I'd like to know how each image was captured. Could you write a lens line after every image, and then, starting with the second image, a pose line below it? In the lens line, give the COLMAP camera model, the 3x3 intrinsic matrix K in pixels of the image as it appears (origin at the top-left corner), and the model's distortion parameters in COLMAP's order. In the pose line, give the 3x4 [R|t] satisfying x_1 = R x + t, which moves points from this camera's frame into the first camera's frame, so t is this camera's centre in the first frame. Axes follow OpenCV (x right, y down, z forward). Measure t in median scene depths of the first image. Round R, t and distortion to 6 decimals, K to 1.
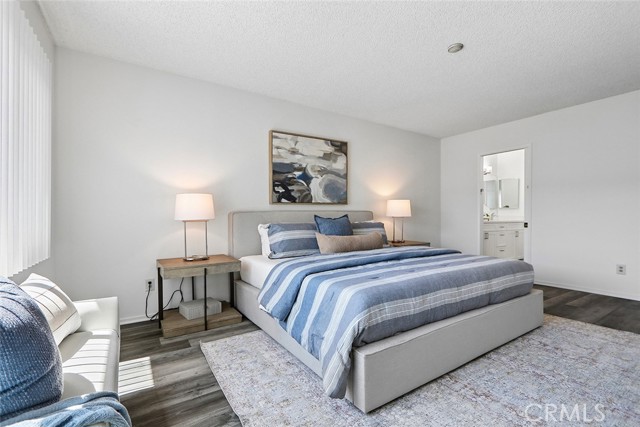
lens RADIAL K [[290.3, 0, 316.1], [0, 290.3, 213.5], [0, 0, 1]] dist [-0.000954, -0.000364]
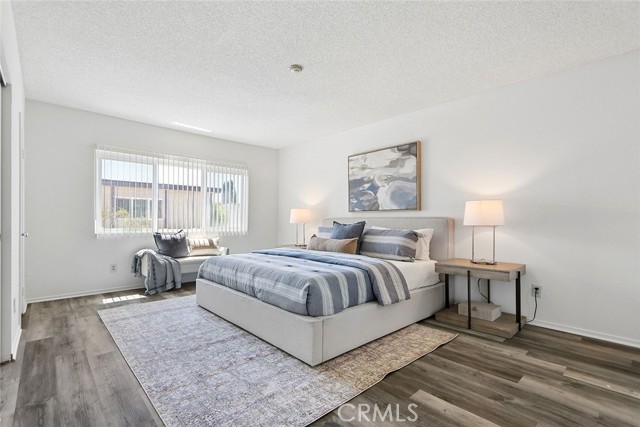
lens RADIAL K [[290.3, 0, 316.1], [0, 290.3, 213.5], [0, 0, 1]] dist [-0.000954, -0.000364]
pose [[0.184079, -0.010726, -0.982853, 1.013829], [0.007156, 0.999929, -0.009572, -0.015349], [0.982885, -0.005271, 0.184143, 0.565087]]
